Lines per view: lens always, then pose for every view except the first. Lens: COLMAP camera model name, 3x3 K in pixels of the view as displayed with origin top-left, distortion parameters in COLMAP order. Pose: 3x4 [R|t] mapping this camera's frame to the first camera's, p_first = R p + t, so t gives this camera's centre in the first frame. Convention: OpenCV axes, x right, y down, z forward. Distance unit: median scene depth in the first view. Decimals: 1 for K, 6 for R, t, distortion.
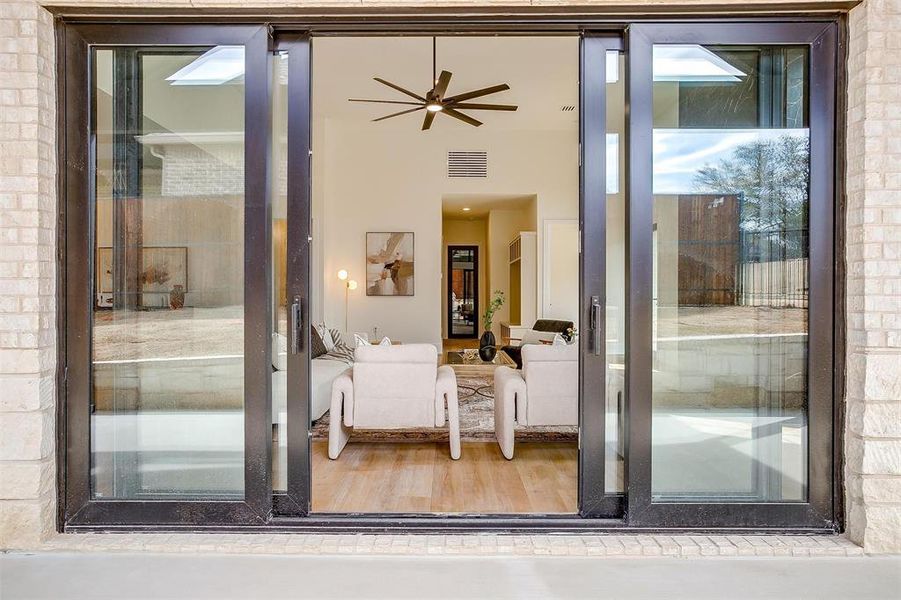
lens RADIAL K [[441.8, 0, 452.7], [0, 441.8, 297.7], [0, 0, 1]] dist [-0.059879, 0.035508]
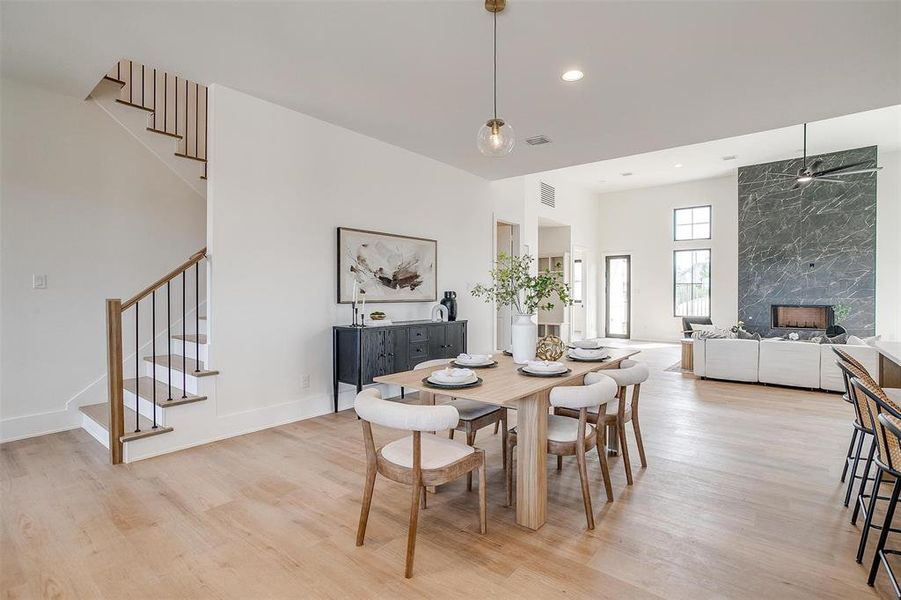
lens RADIAL K [[441.8, 0, 452.7], [0, 441.8, 297.7], [0, 0, 1]] dist [-0.059879, 0.035508]
pose [[0.622296, -0.005899, 0.782760, -1.115283], [0.003217, 0.999982, 0.004979, -0.018533], [-0.782776, -0.000581, 0.622304, 0.430347]]
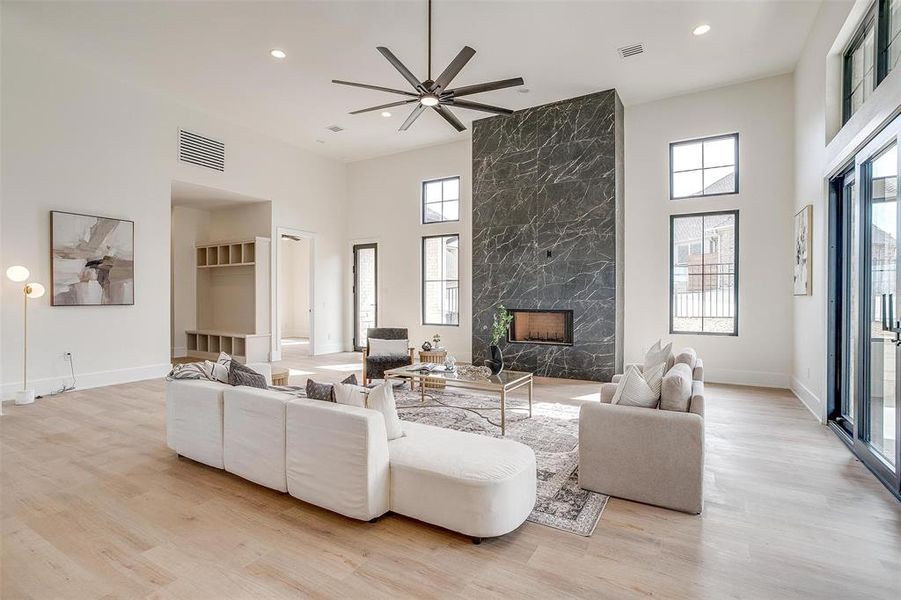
lens RADIAL K [[441.8, 0, 452.7], [0, 441.8, 297.7], [0, 0, 1]] dist [-0.059879, 0.035508]
pose [[0.481709, -0.006528, 0.876307, -0.473543], [0.005075, 0.999976, 0.004660, -0.017887], [-0.876317, 0.002202, 0.481730, 0.162506]]
